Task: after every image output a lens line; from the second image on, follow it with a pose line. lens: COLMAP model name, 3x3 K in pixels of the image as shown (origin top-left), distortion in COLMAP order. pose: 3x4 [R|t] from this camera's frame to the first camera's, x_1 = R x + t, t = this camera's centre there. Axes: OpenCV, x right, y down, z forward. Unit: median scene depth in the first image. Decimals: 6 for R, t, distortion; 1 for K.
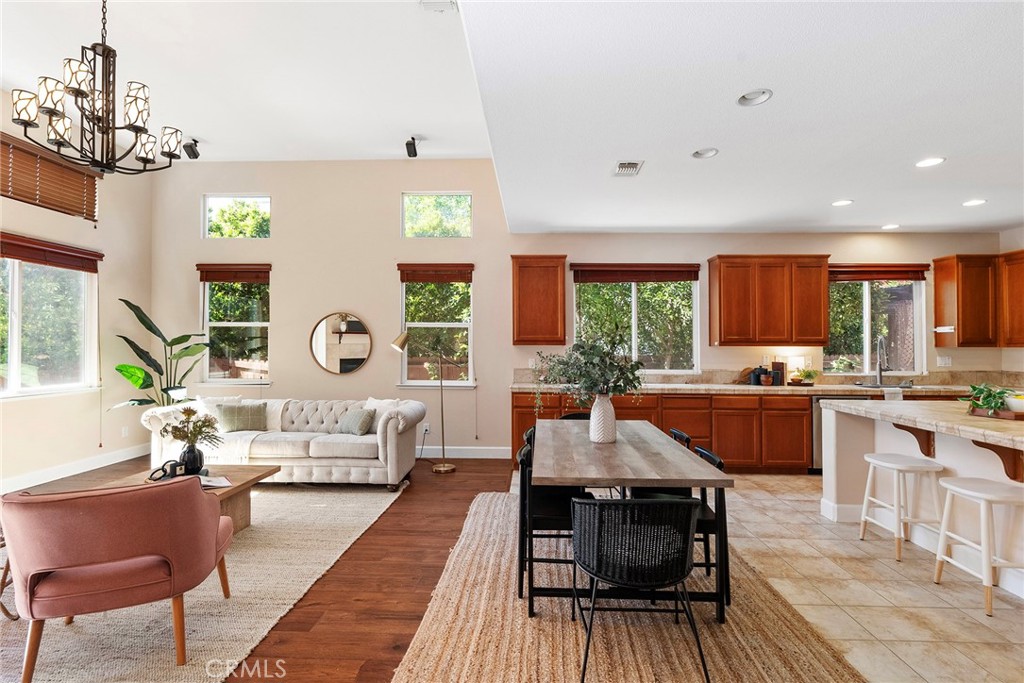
lens RADIAL K [[482.7, 0, 514.0], [0, 482.7, 342.4], [0, 0, 1]] dist [-0.001654, 0.000203]
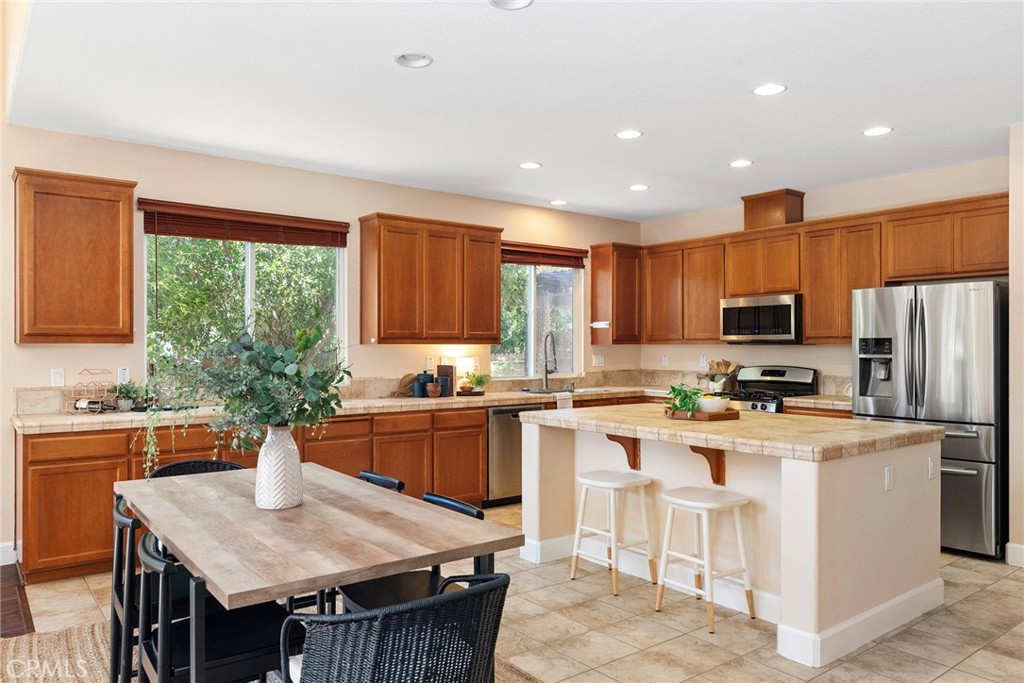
lens RADIAL K [[717.0, 0, 508.5], [0, 717.0, 342.7], [0, 0, 1]] dist [-0.001292, 0.008294]
pose [[0.771605, -0.000891, 0.636101, -0.094696], [-0.002796, 0.999985, 0.004793, 0.000438], [-0.636095, -0.005477, 0.771591, 0.087557]]
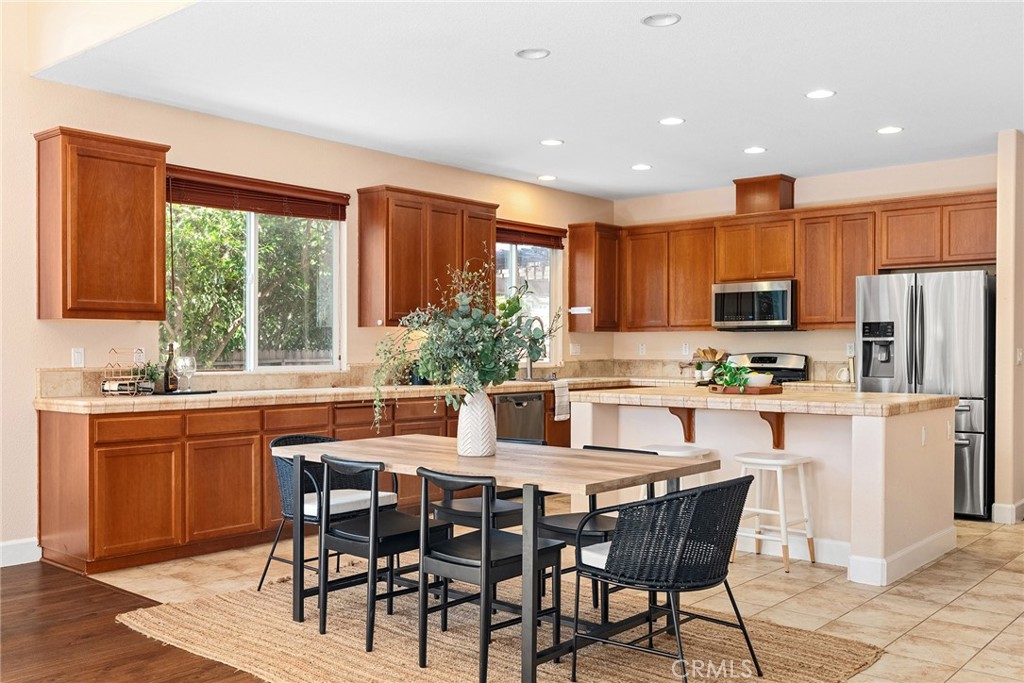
lens RADIAL K [[938.2, 0, 509.9], [0, 938.2, 351.1], [0, 0, 1]] dist [0.013840, 0.000000]
pose [[0.626325, -0.005781, 0.779540, -0.489087], [-0.006447, 0.999900, 0.012595, 0.026126], [-0.779535, -0.012914, 0.626225, 0.086110]]
